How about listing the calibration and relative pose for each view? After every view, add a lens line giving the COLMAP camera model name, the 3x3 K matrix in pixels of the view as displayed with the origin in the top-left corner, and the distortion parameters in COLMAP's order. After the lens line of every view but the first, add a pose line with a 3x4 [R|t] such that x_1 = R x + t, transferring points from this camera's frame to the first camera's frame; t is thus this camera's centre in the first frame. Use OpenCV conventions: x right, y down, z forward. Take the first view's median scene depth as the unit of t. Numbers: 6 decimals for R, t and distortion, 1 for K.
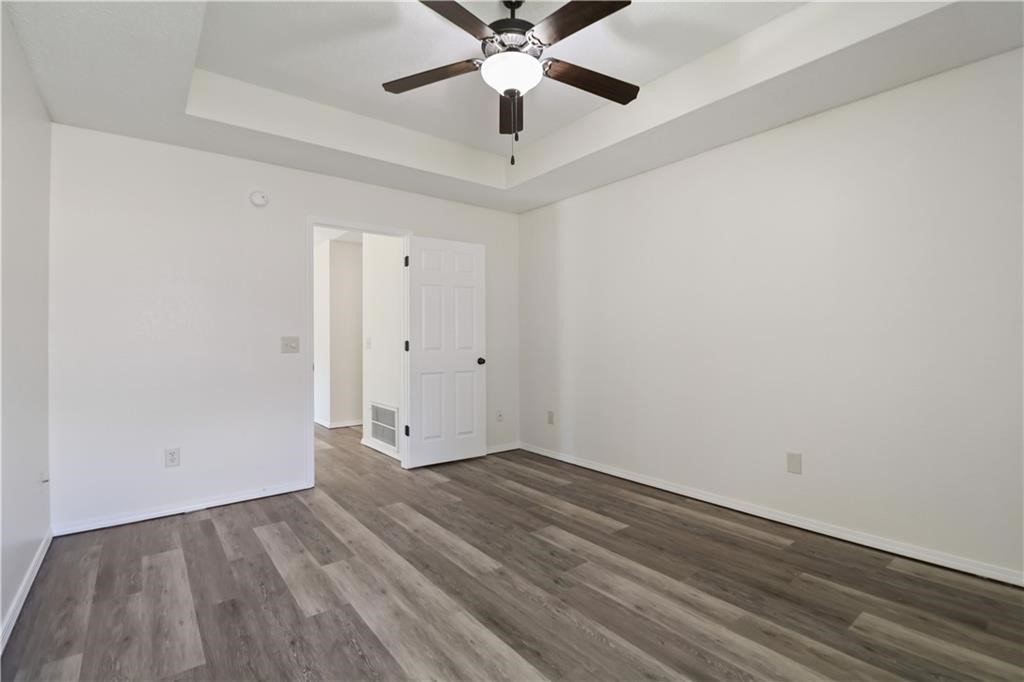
lens RADIAL K [[484.6, 0, 513.7], [0, 484.6, 339.1], [0, 0, 1]] dist [-0.008576, -0.006828]
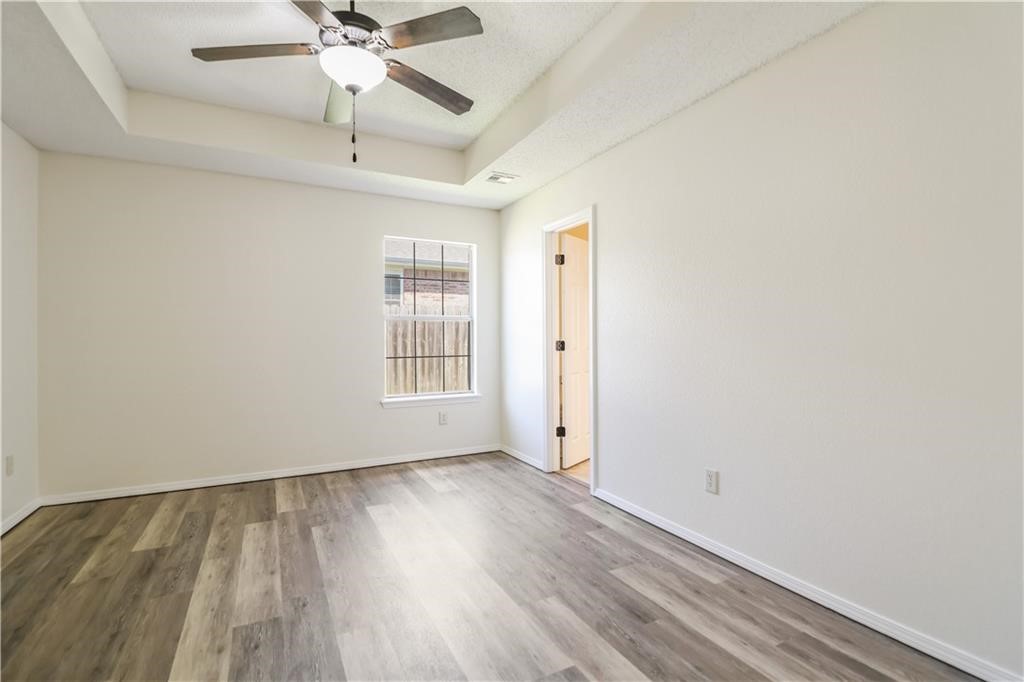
lens RADIAL K [[484.6, 0, 510.2], [0, 484.6, 340.2], [0, 0, 1]] dist [-0.008576, -0.006828]
pose [[-0.982024, 0.011354, 0.188417, -0.533423], [0.011950, 0.999927, 0.002028, -0.001211], [-0.188380, 0.004243, -0.982087, 2.043943]]
